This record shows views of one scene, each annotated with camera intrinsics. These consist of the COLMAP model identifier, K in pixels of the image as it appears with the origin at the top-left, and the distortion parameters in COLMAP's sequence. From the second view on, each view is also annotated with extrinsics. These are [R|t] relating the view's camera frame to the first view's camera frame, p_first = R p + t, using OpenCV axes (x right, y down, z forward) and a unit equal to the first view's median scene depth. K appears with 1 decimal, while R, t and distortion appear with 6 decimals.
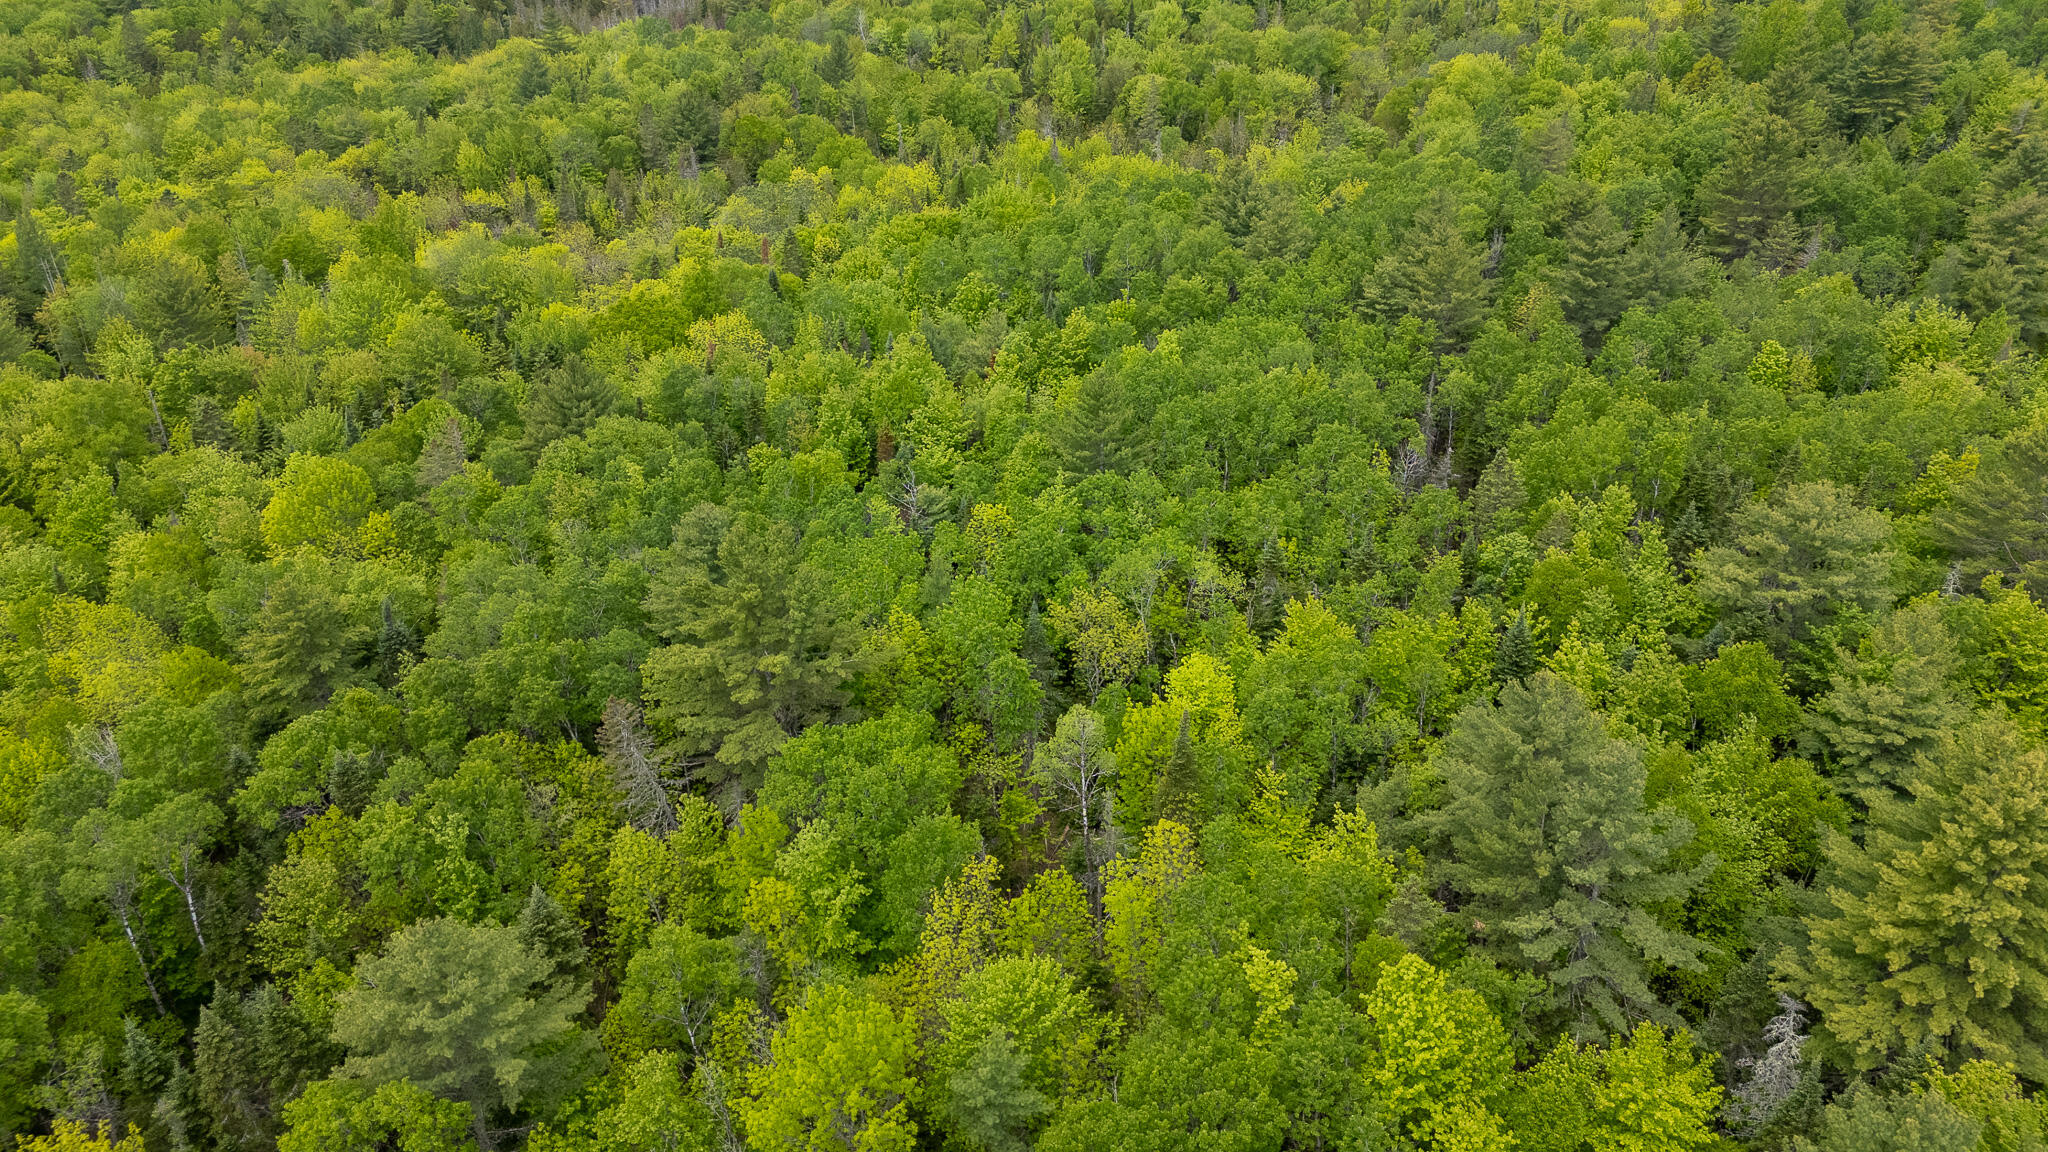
lens RADIAL K [[1491.0, 0, 1029.5], [0, 1491.0, 579.9], [0, 0, 1]] dist [0.081843, -0.081998]
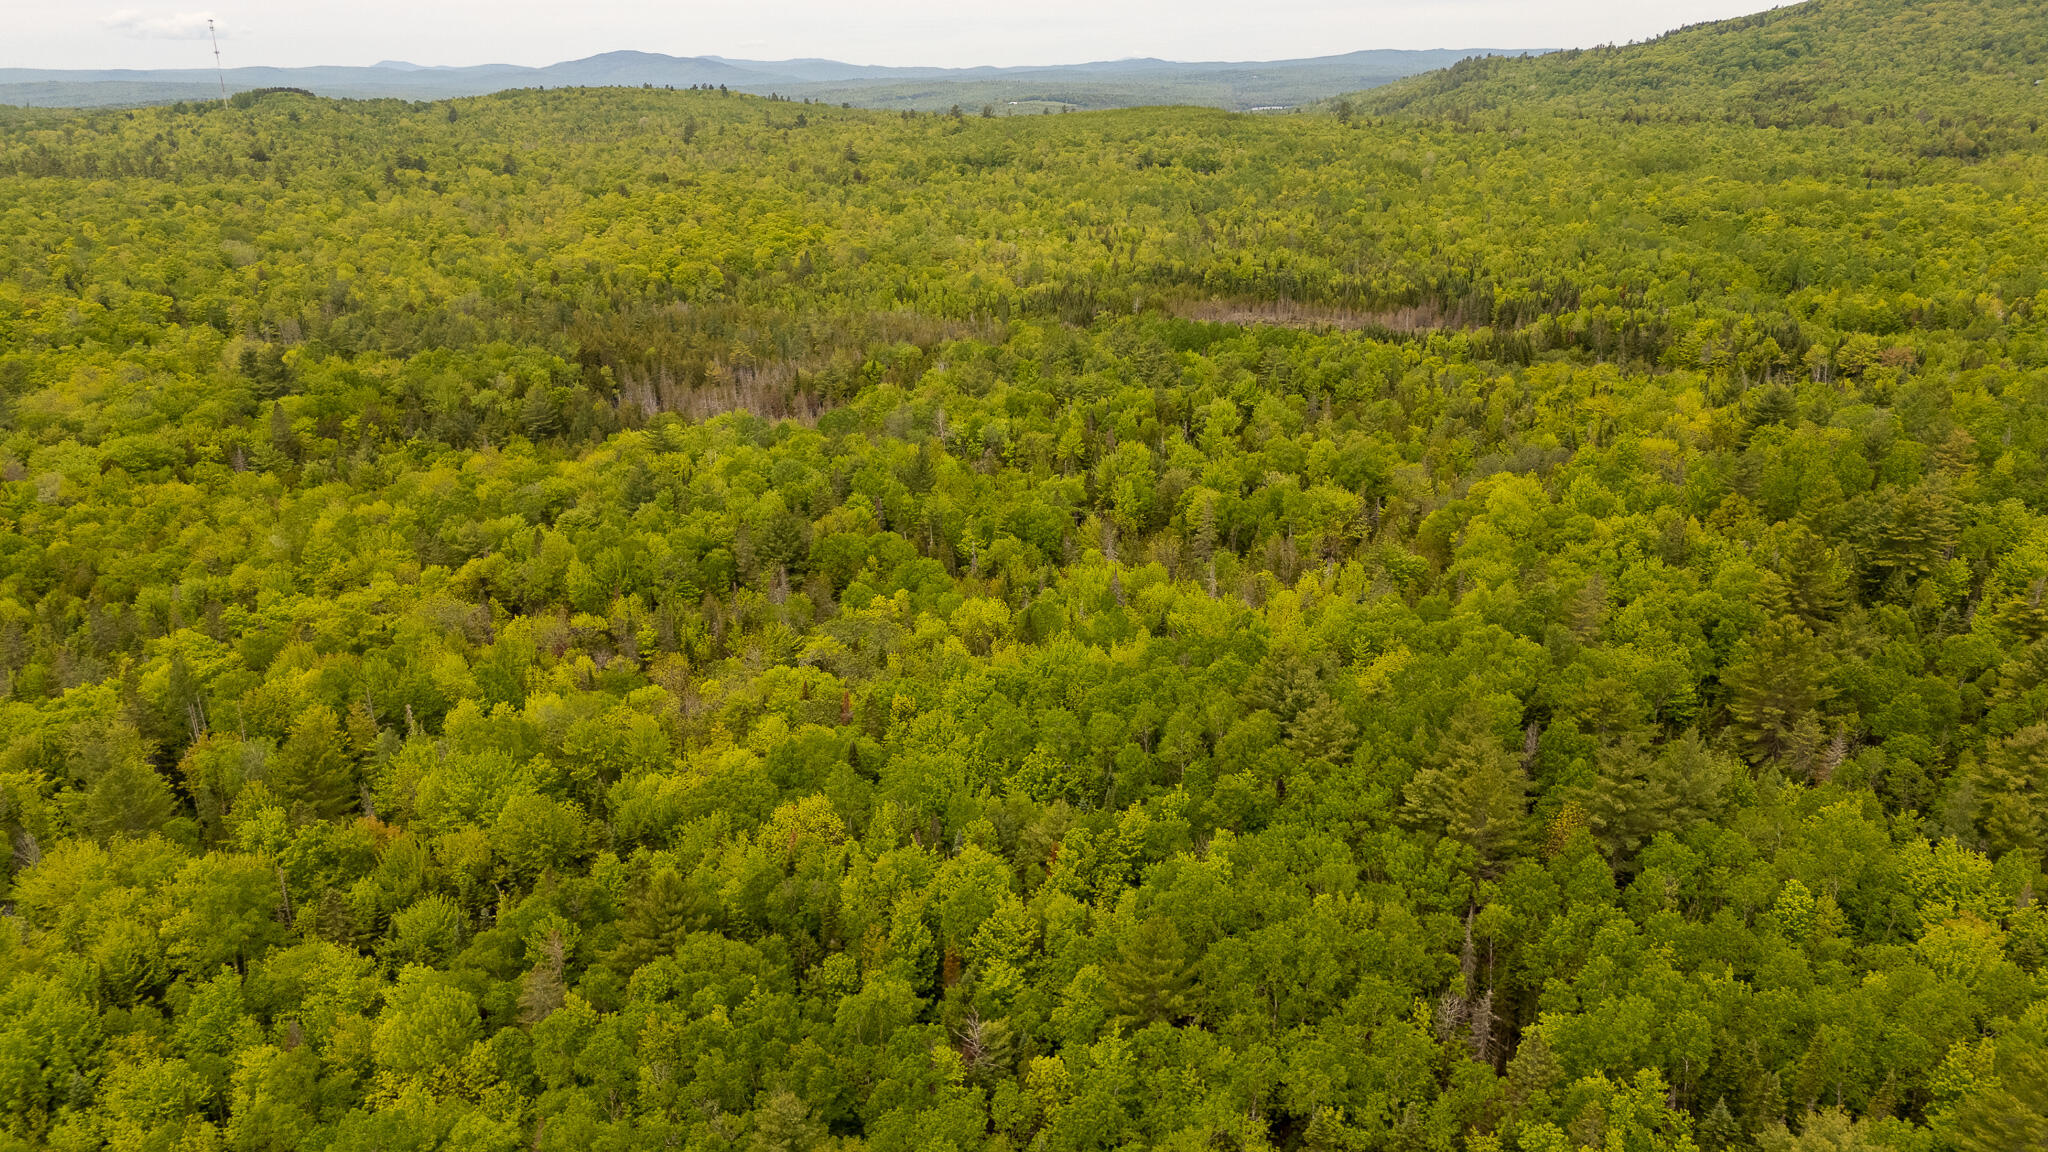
lens RADIAL K [[1491.0, 0, 1029.5], [0, 1491.0, 579.9], [0, 0, 1]] dist [0.081843, -0.081998]
pose [[0.999007, 0.012018, -0.042906, 0.000802], [-0.019461, 0.983926, -0.177514, -0.167601], [0.040083, 0.178173, 0.983182, -0.093843]]
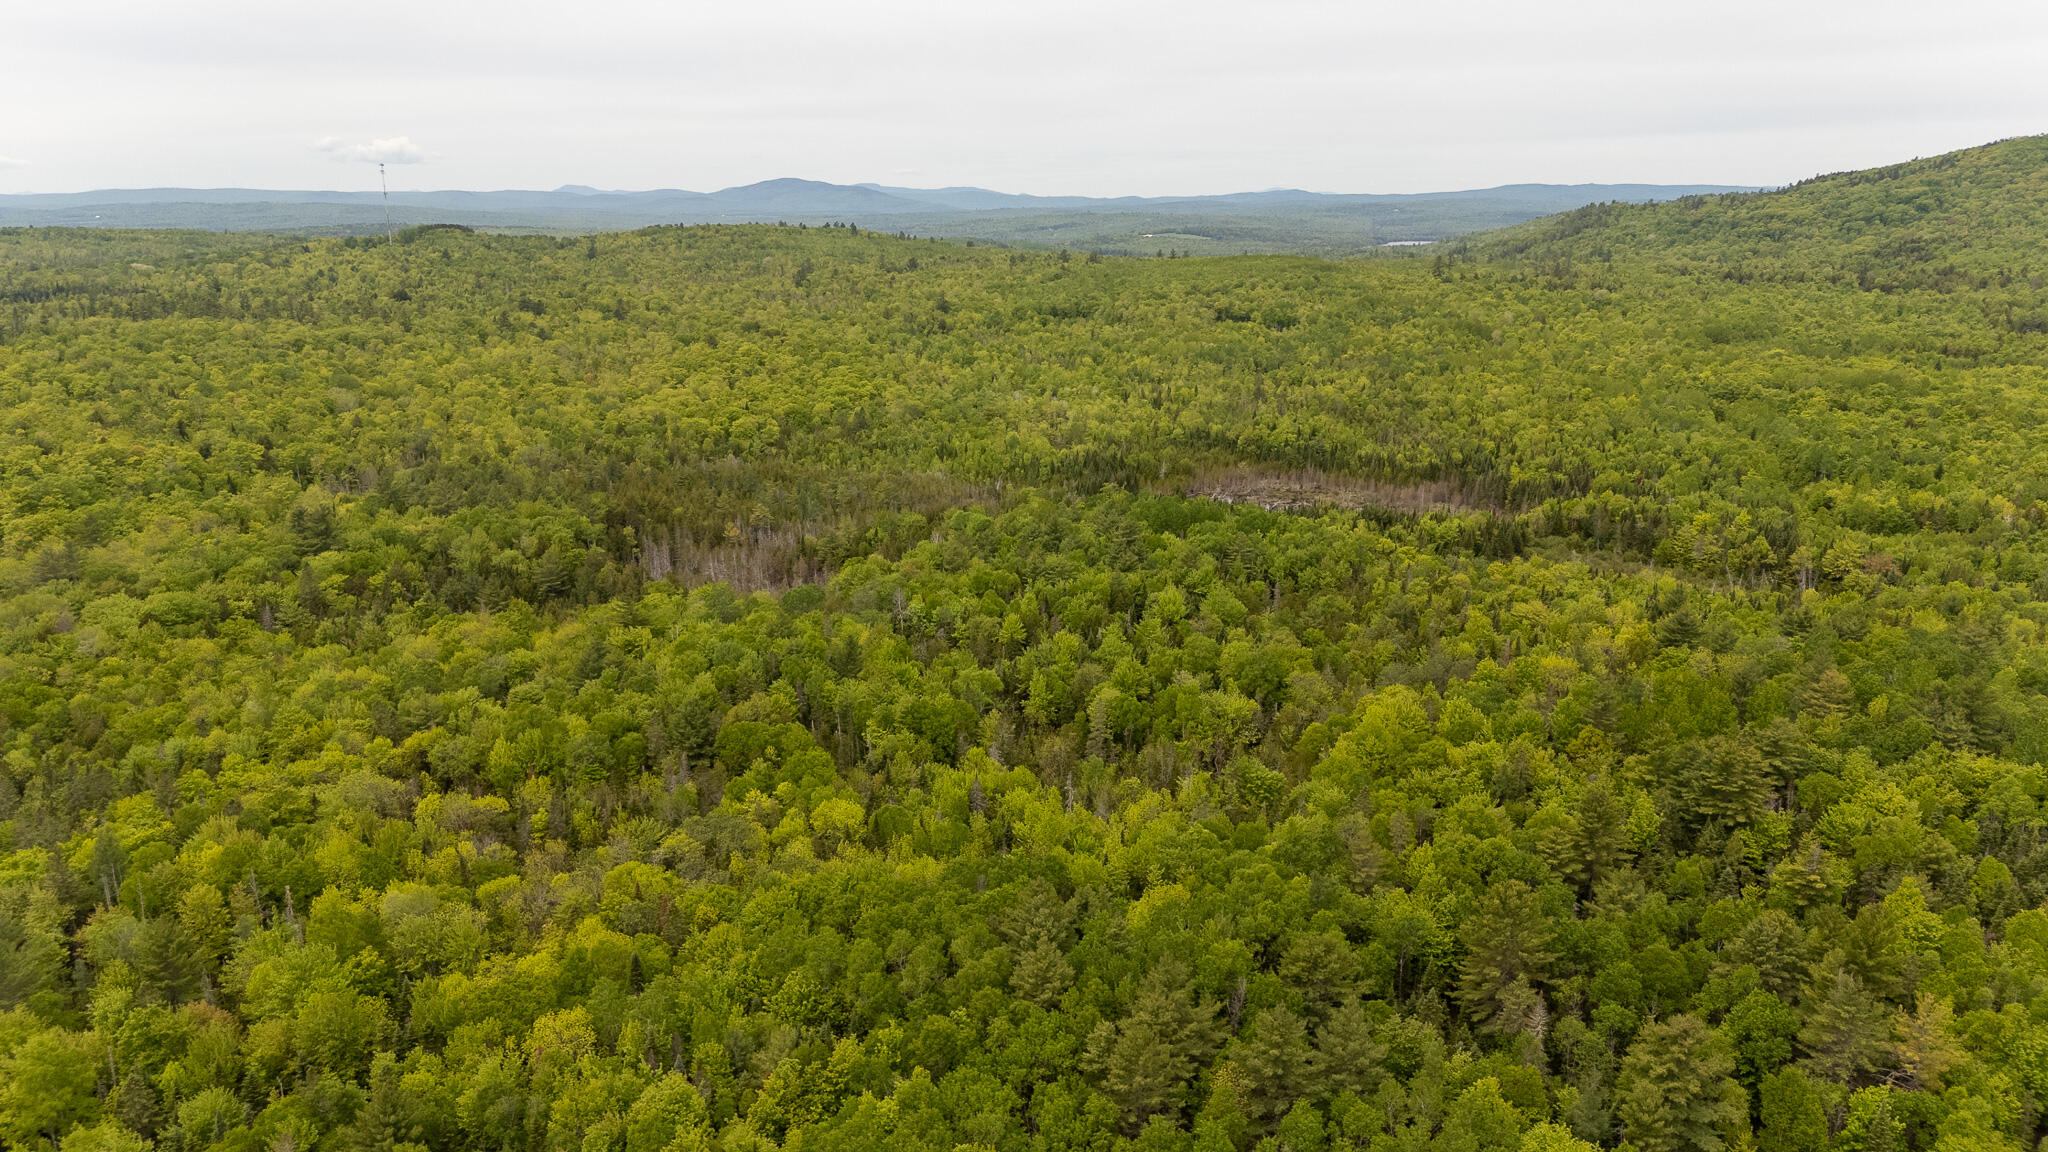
lens RADIAL K [[1491.0, 0, 1029.5], [0, 1491.0, 579.9], [0, 0, 1]] dist [0.081843, -0.081998]
pose [[0.990222, 0.043546, -0.132530, 0.350908], [-0.075813, 0.965475, -0.249218, -0.275840], [0.117102, 0.256829, 0.959336, -0.217405]]
